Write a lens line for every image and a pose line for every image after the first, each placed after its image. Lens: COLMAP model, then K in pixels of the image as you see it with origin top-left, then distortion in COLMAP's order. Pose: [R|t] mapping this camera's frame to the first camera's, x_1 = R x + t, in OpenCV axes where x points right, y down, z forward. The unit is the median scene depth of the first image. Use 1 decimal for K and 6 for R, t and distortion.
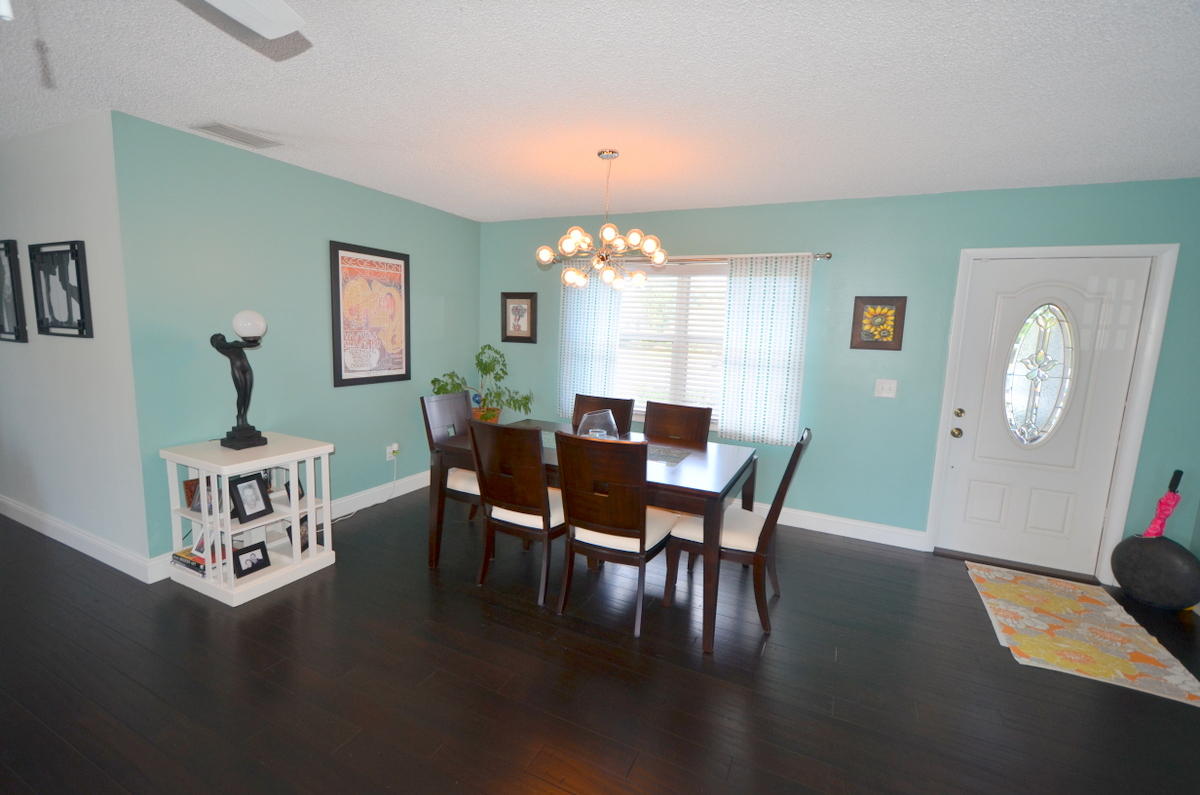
lens RADIAL K [[525.9, 0, 600.0], [0, 525.9, 397.5], [0, 0, 1]] dist [0.008905, -0.006119]
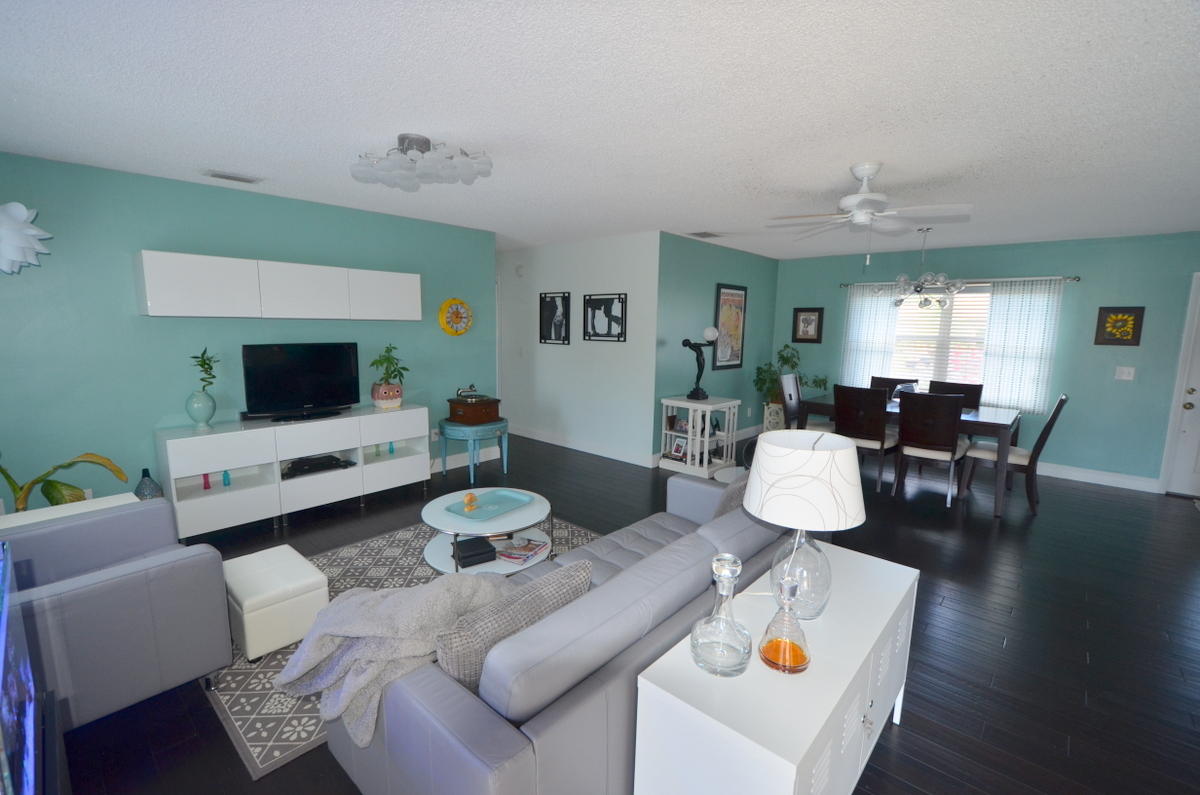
lens RADIAL K [[525.9, 0, 600.0], [0, 525.9, 397.5], [0, 0, 1]] dist [0.008905, -0.006119]
pose [[0.959618, 0.020247, -0.280577, -0.400326], [-0.021445, 0.999769, -0.001199, 0.079755], [0.280488, 0.007168, 0.959831, -0.732135]]
